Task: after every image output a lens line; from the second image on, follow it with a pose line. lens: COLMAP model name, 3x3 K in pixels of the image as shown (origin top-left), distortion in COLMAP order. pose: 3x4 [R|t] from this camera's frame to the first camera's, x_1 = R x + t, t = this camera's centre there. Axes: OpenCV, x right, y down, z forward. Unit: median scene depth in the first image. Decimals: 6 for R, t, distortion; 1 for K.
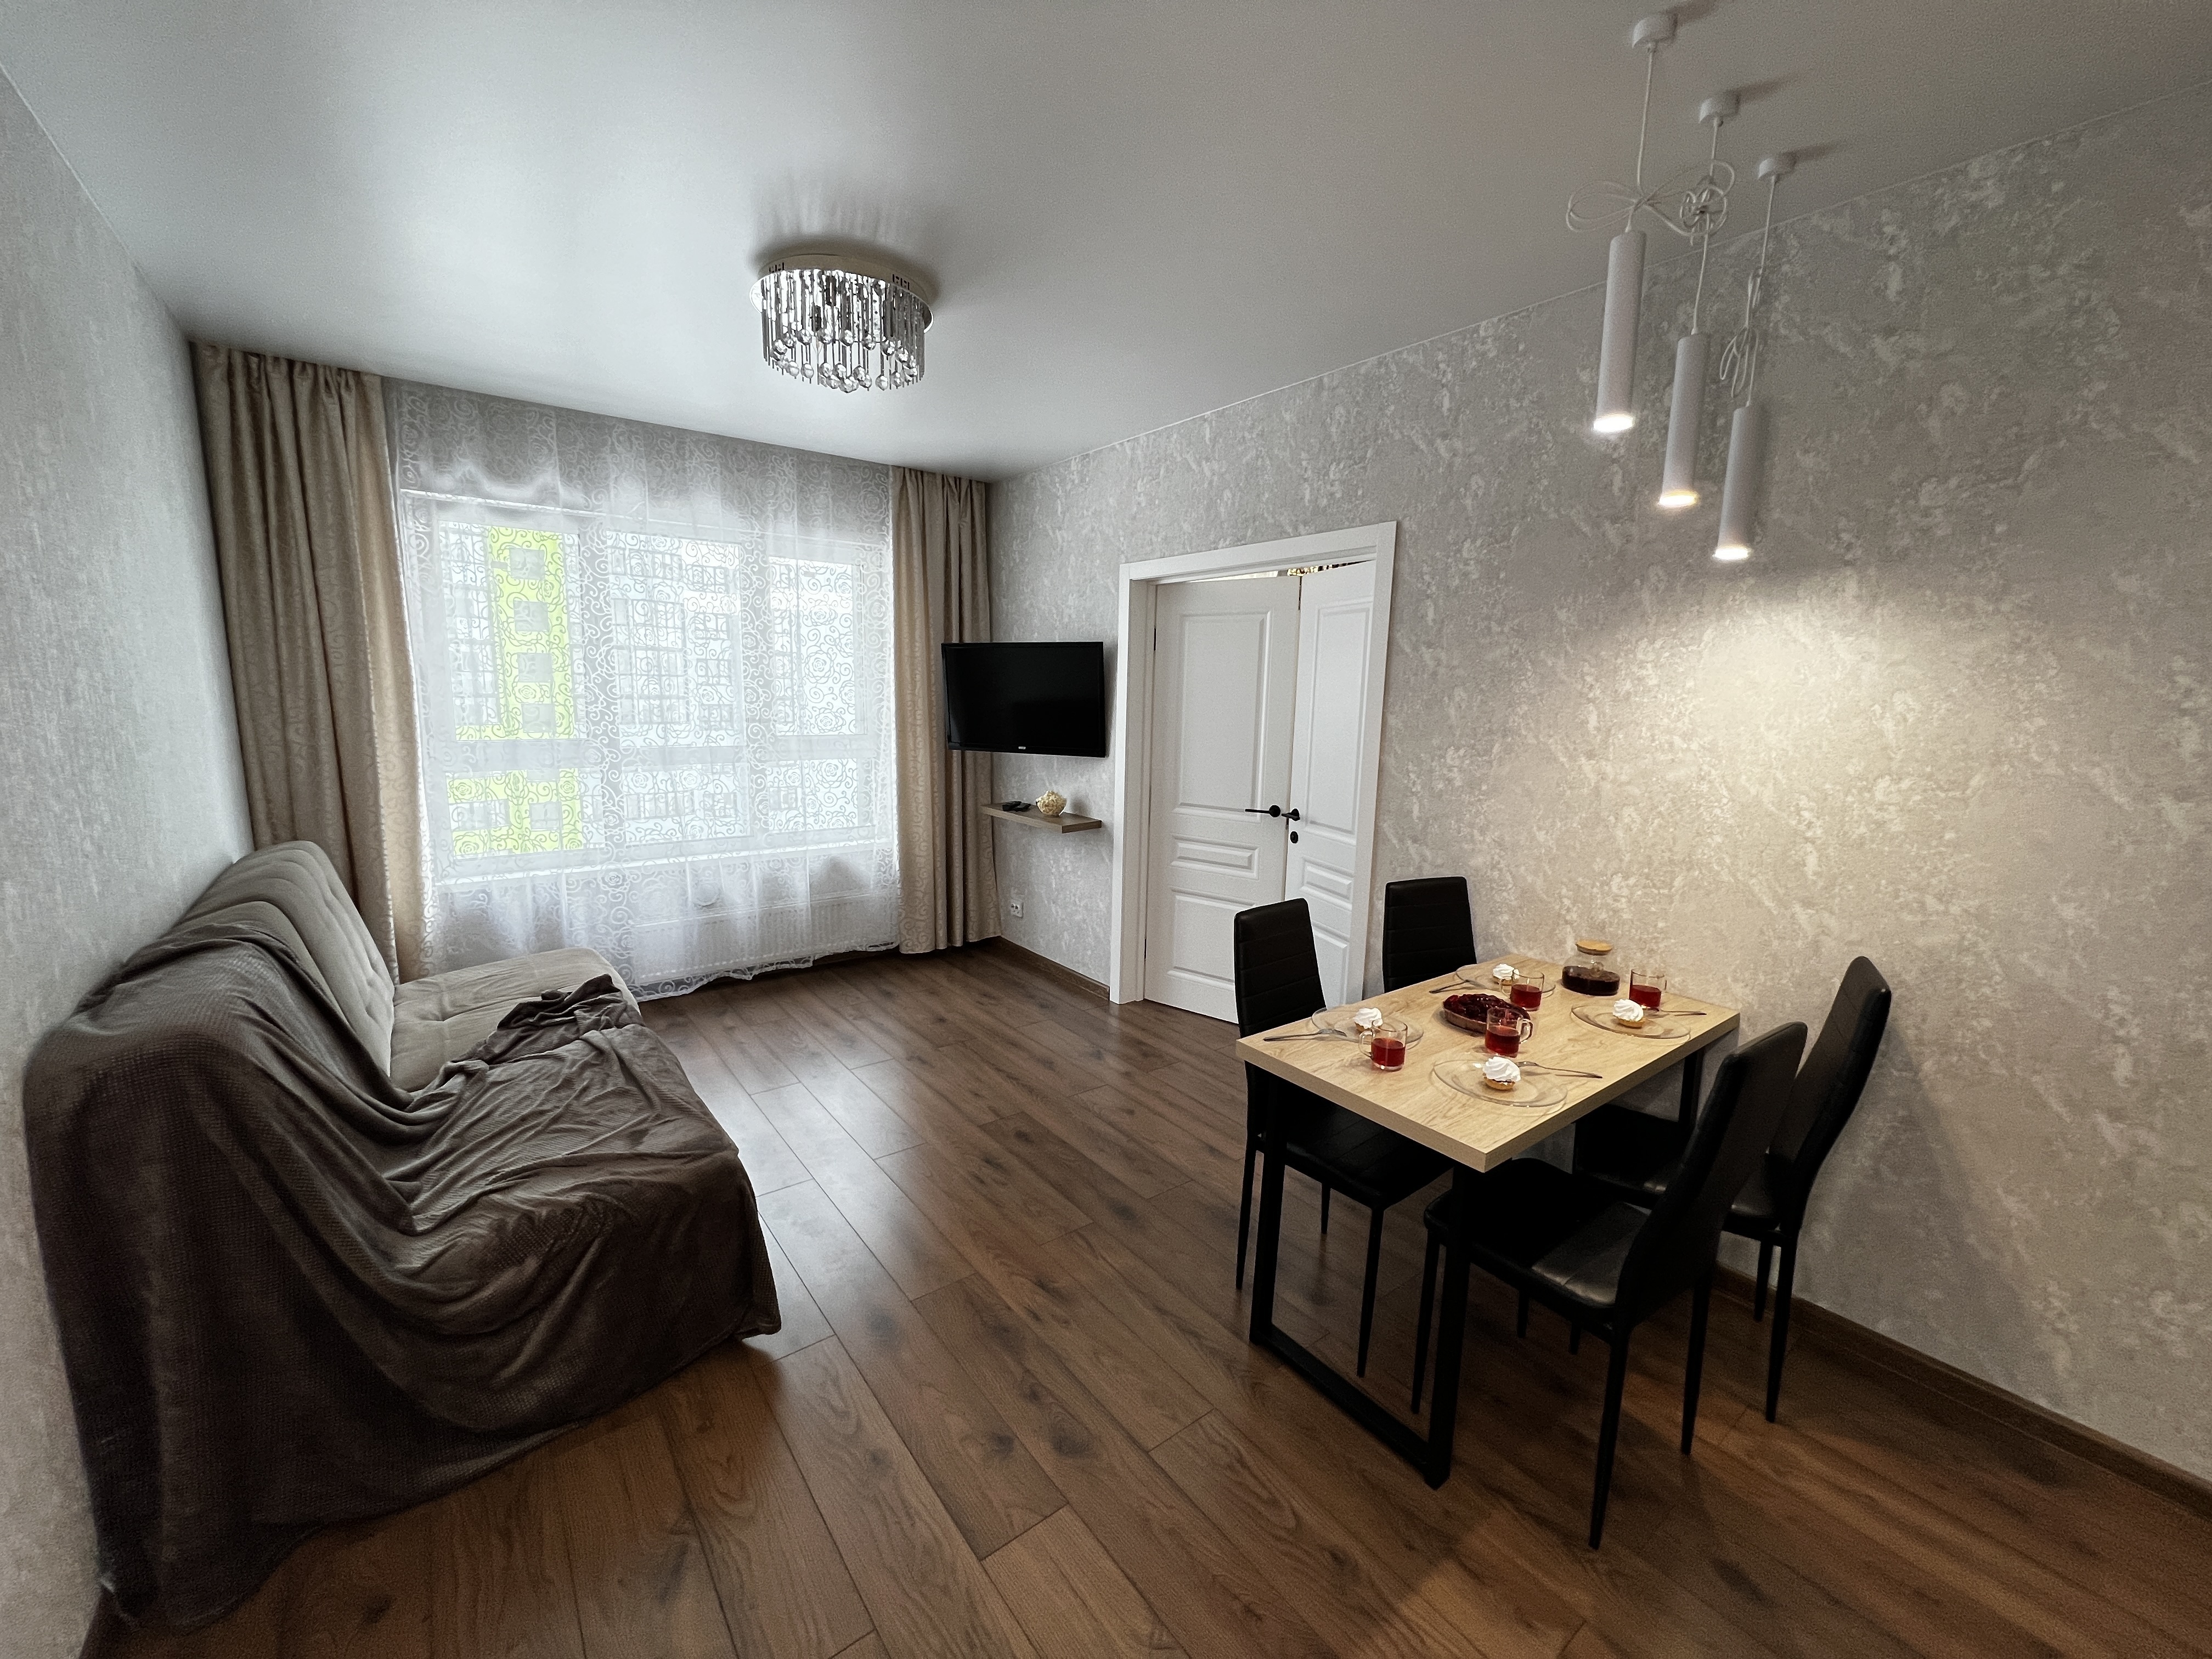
lens RADIAL K [[889.0, 0, 1100.8], [0, 889.0, 824.2], [0, 0, 1]] dist [-0.001785, 0.001124]
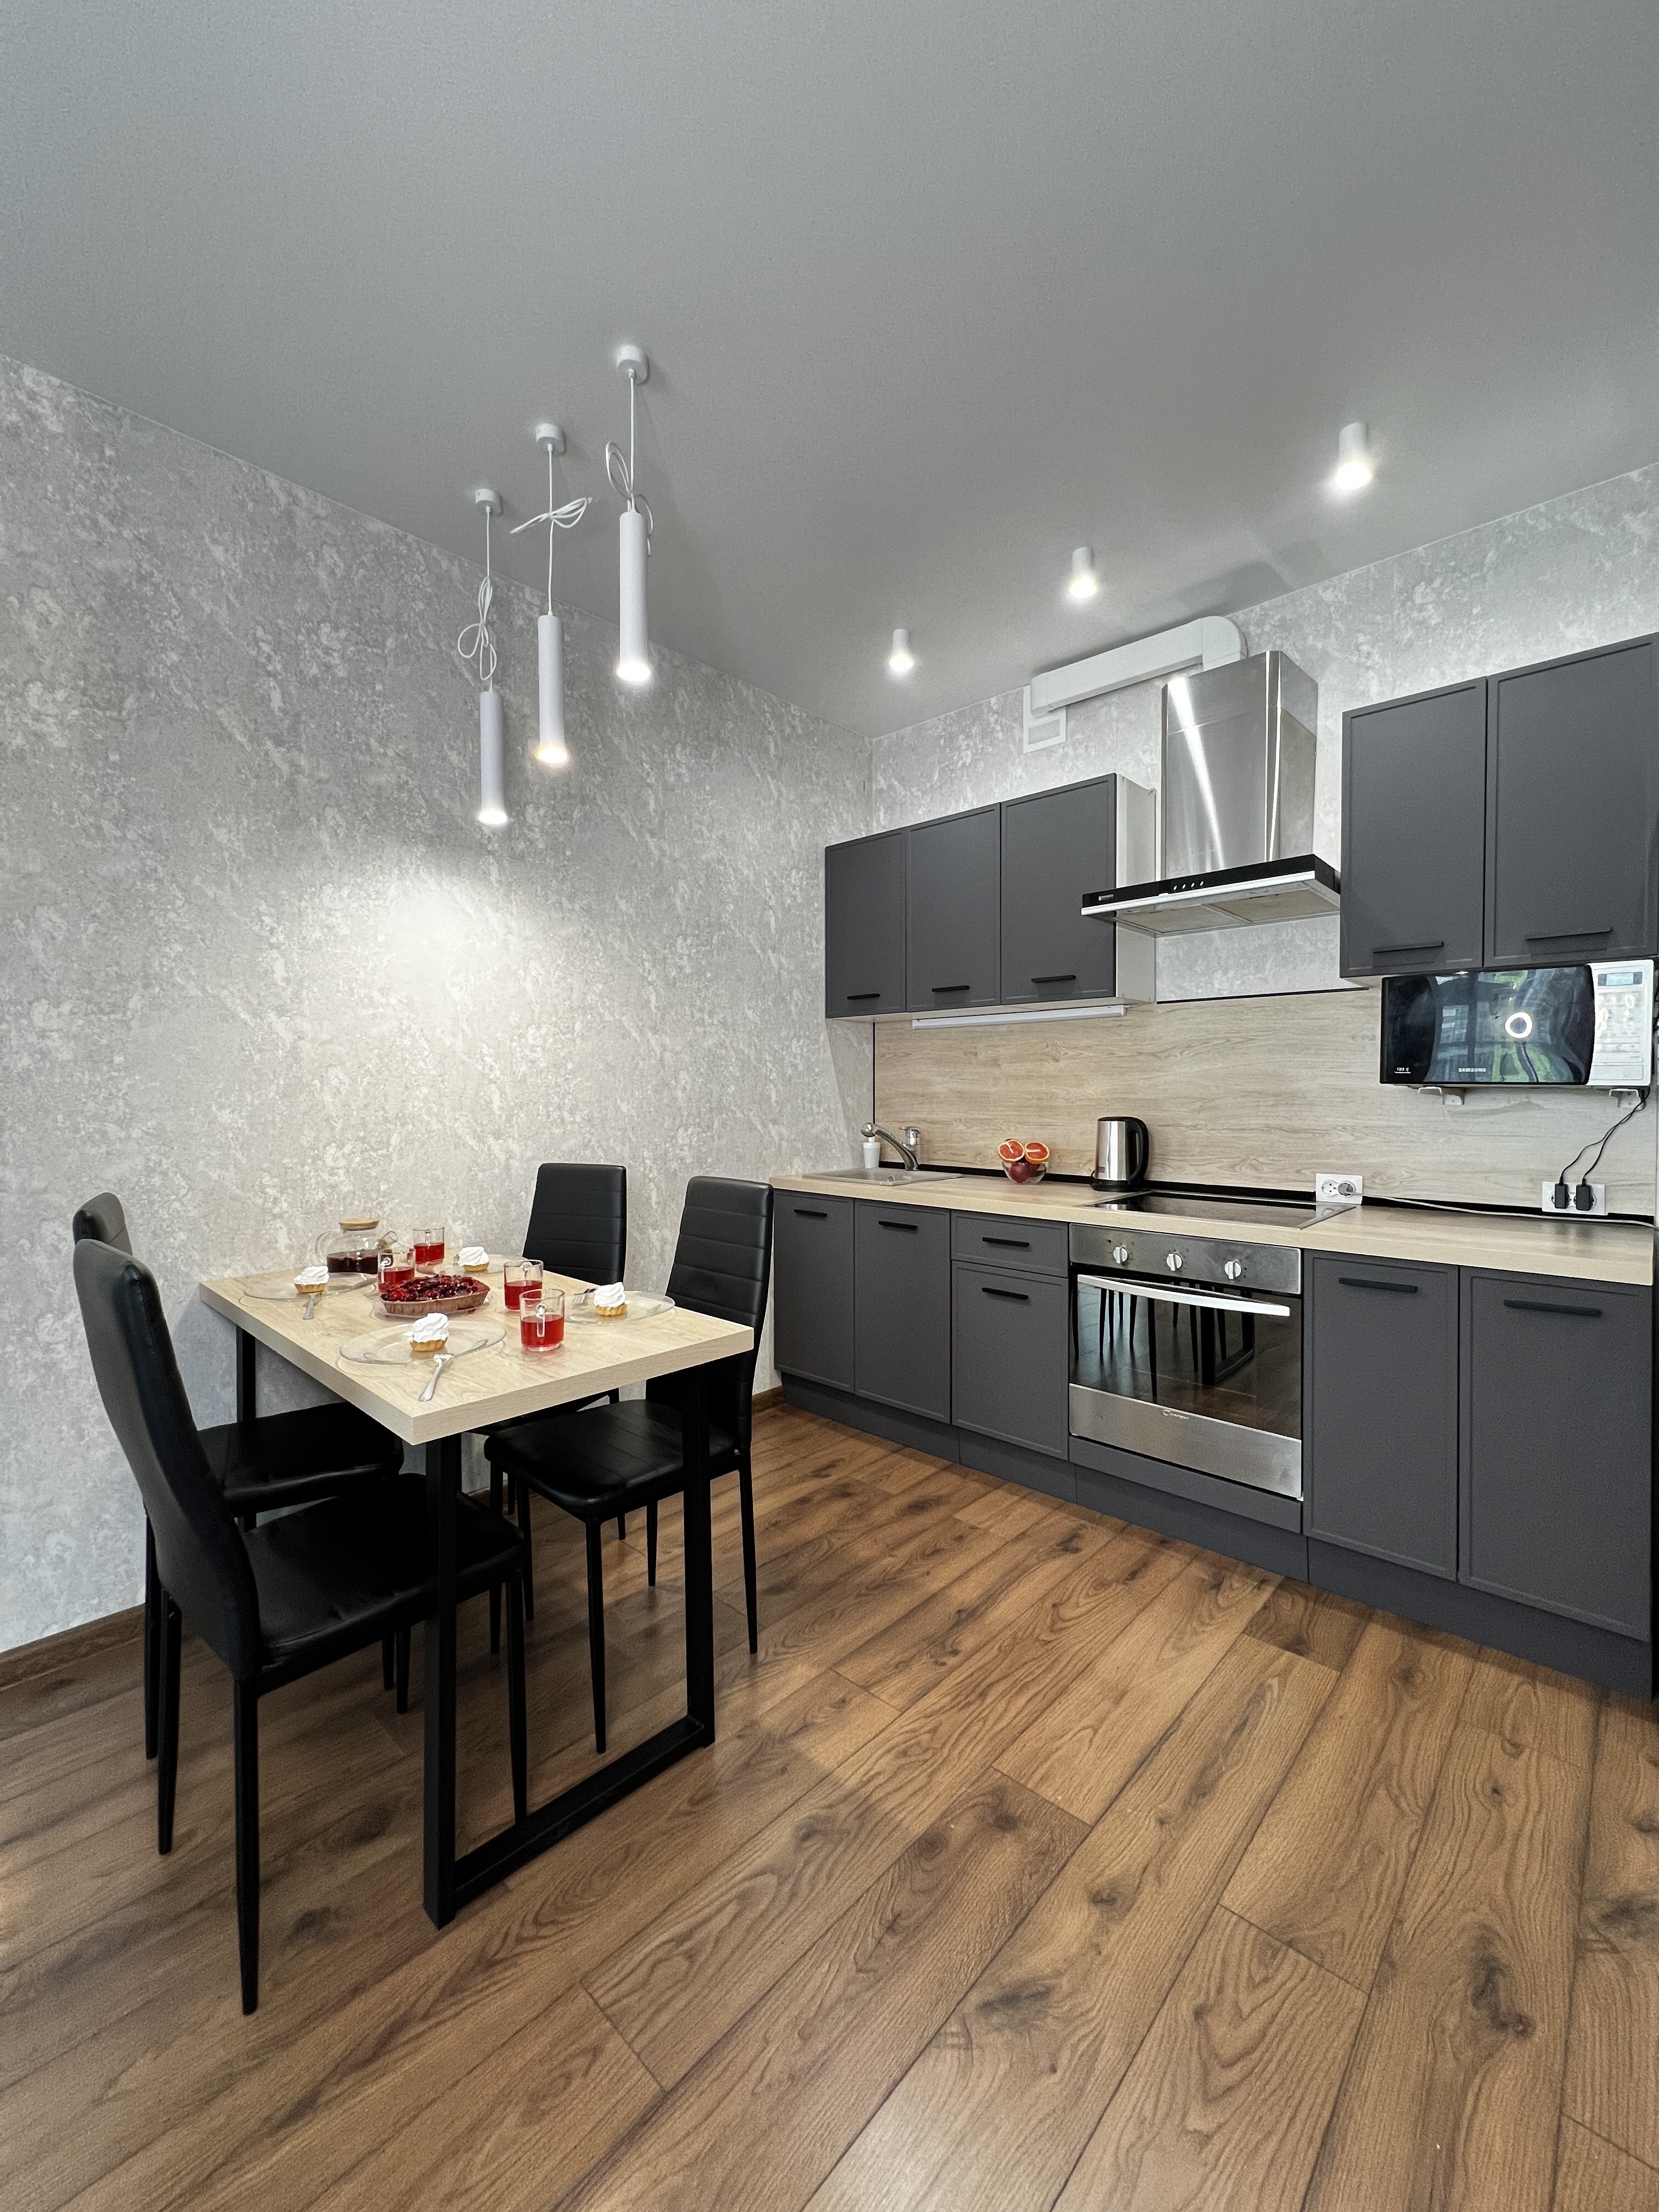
lens RADIAL K [[889.0, 0, 833.6], [0, 889.0, 1102.0], [0, 0, 1]] dist [-0.001785, 0.001124]
pose [[-0.171828, -0.029689, 0.984680, -0.395464], [0.152726, 0.986658, 0.056400, 0.042790], [-0.973216, 0.160077, -0.165001, 0.679595]]
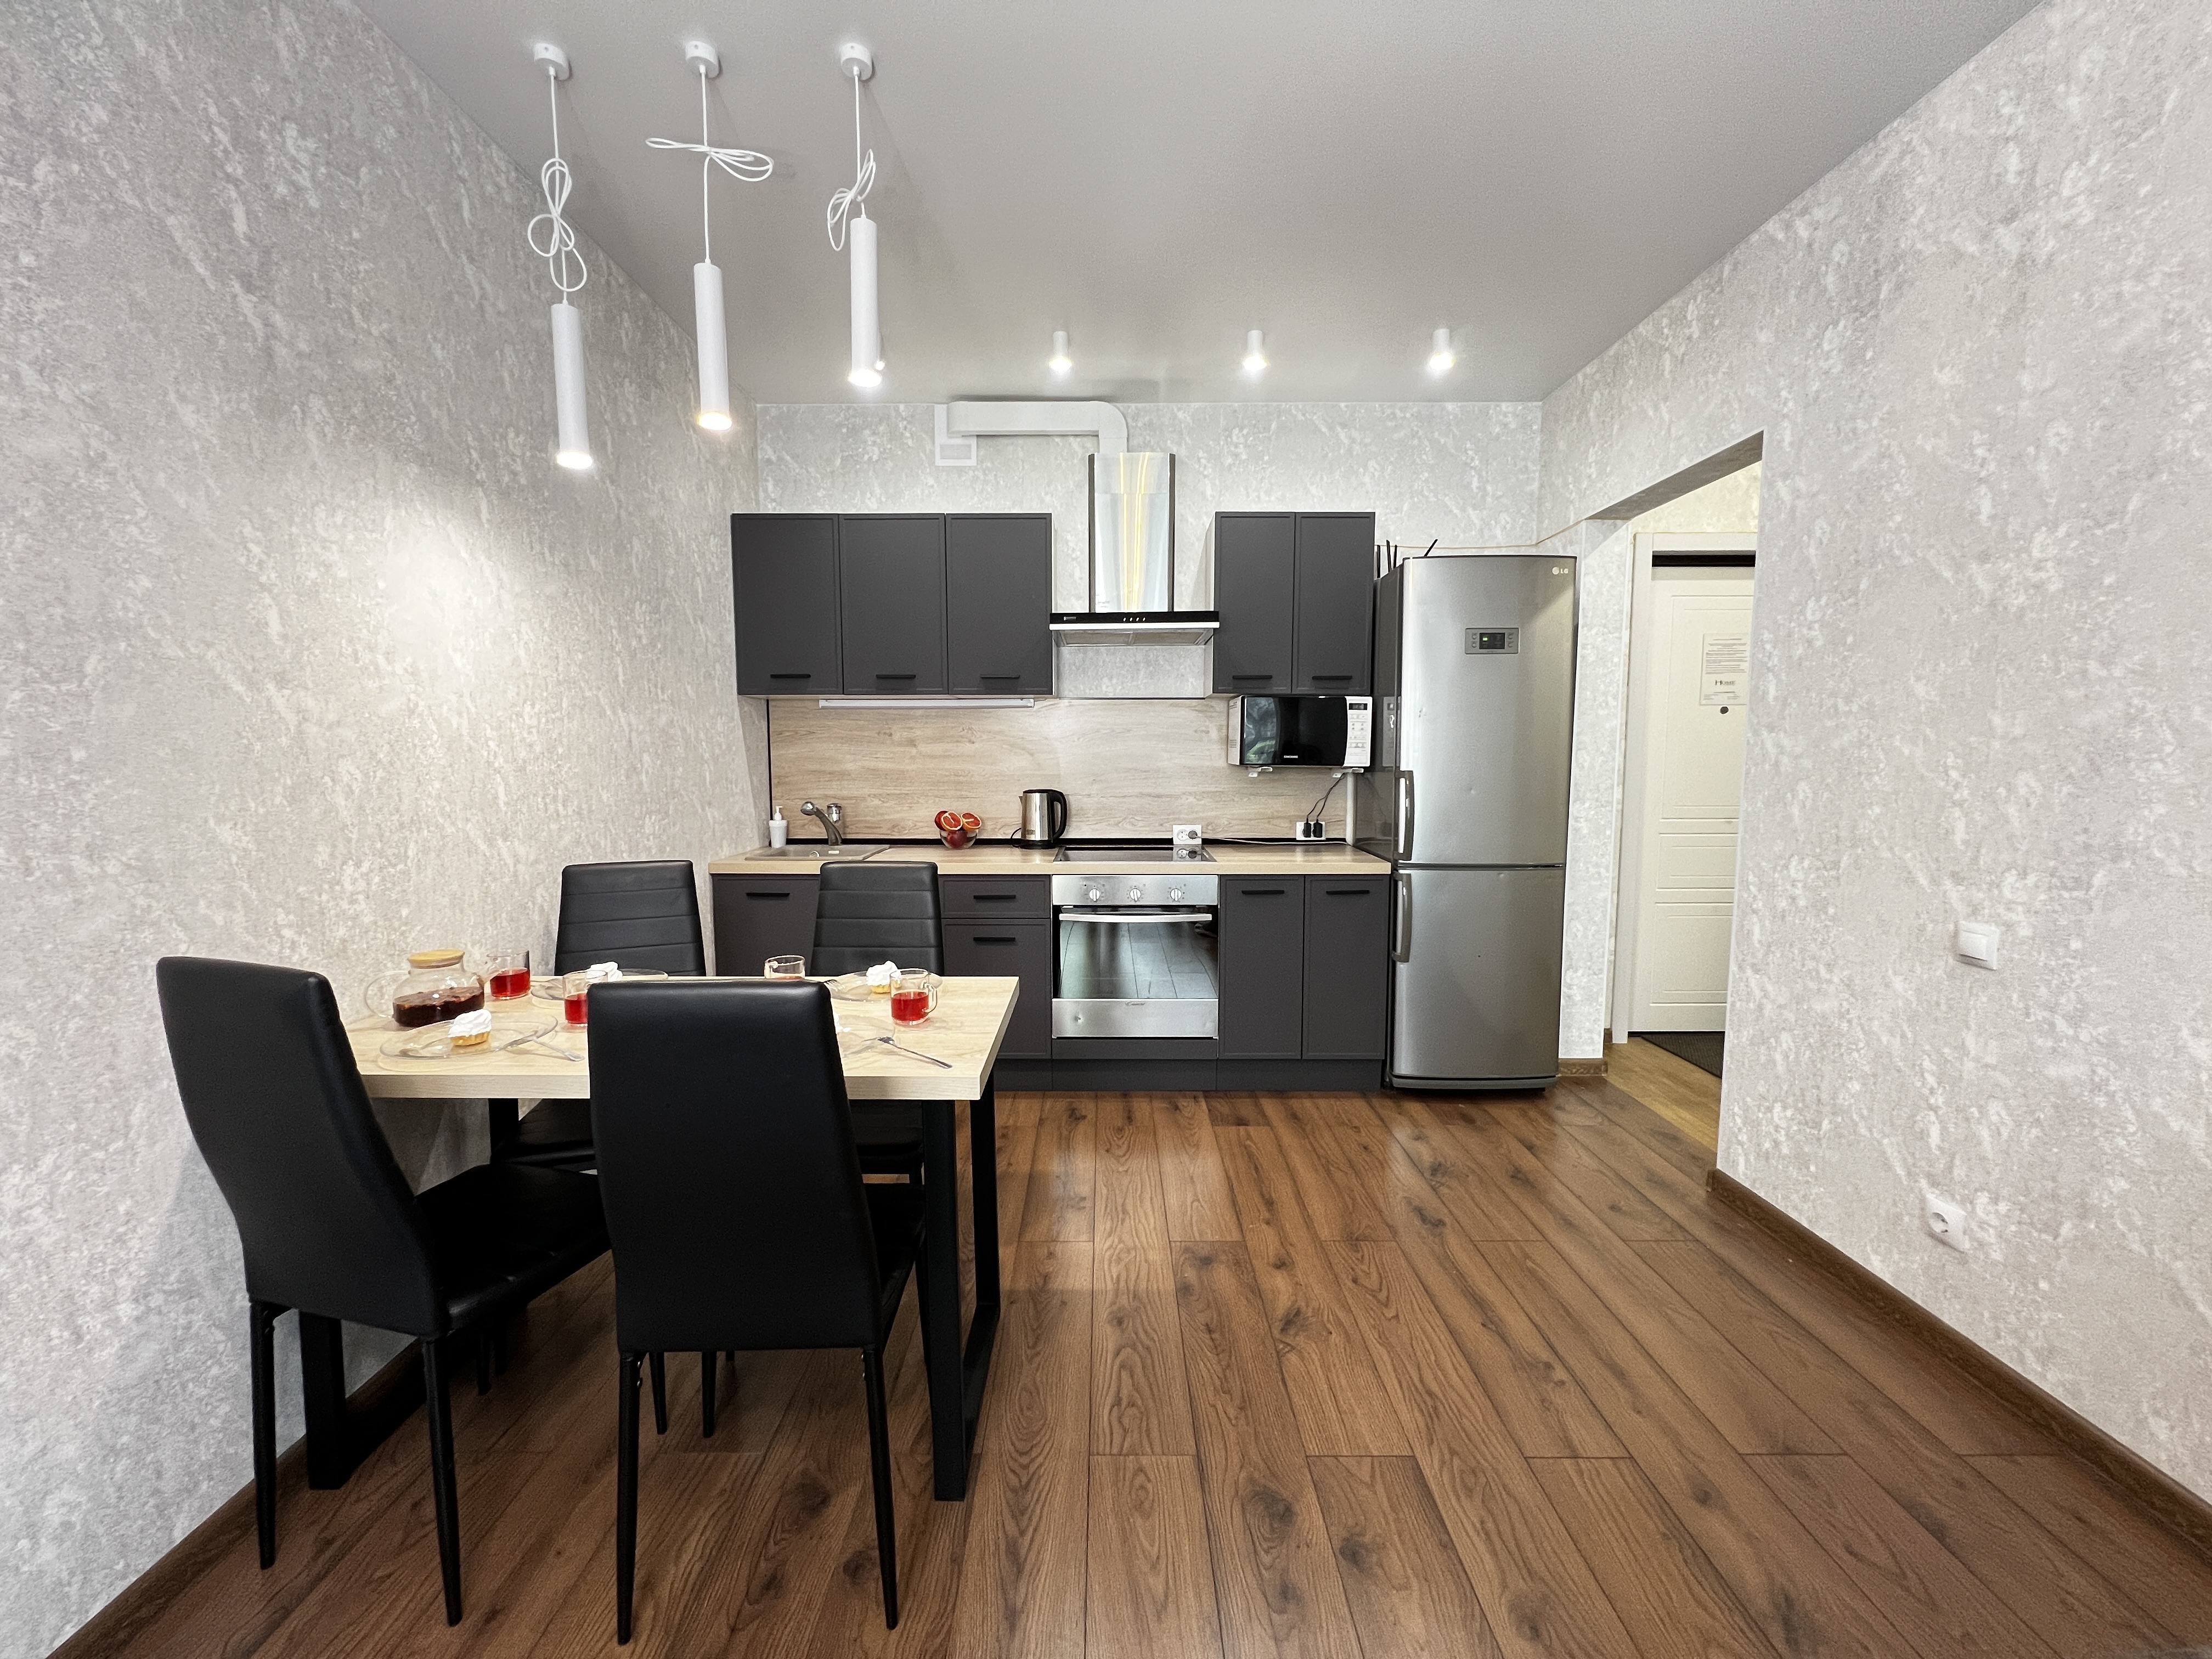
lens RADIAL K [[889.0, 0, 1104.6], [0, 889.0, 826.2], [0, 0, 1]] dist [-0.001785, 0.001124]
pose [[-0.796375, -0.066758, 0.601107, -0.275077], [0.083481, 0.972243, 0.218575, -0.070669], [-0.599014, 0.224249, -0.768697, 1.217019]]
